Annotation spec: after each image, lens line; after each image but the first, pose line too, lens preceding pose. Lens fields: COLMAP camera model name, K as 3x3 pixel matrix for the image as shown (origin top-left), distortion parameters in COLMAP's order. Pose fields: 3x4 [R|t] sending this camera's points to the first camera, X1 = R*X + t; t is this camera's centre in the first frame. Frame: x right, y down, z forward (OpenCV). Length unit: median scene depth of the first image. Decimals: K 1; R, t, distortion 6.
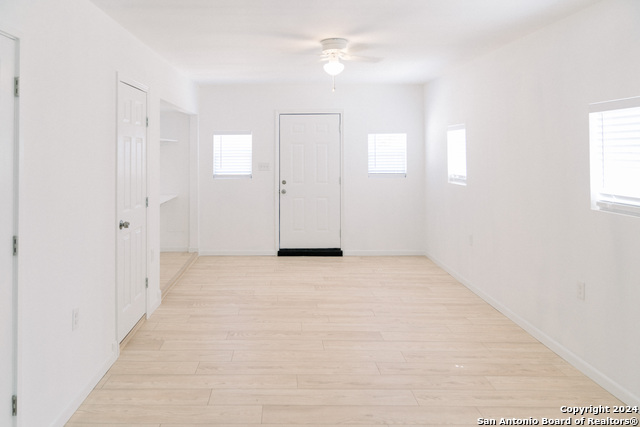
lens RADIAL K [[454.3, 0, 286.0], [0, 454.3, 146.1], [0, 0, 1]] dist [-0.004192, 0.001654]
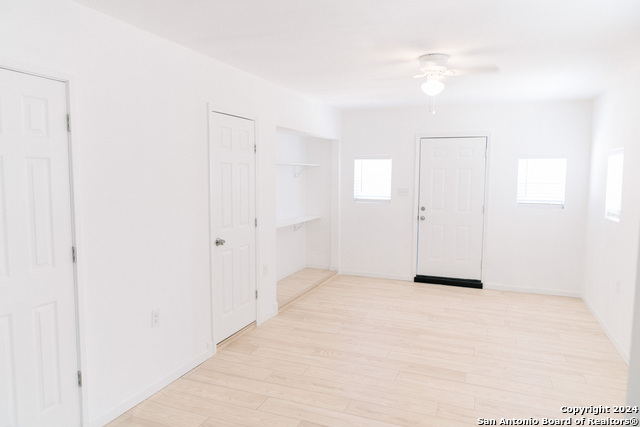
lens RADIAL K [[439.4, 0, 328.6], [0, 439.4, 213.5], [0, 0, 1]] dist [-0.008471, -0.000077]
pose [[0.933532, 0.045053, -0.355652, 0.180910], [-0.008683, 0.994622, 0.103203, -0.007018], [0.358389, -0.093255, 0.928903, 0.062433]]
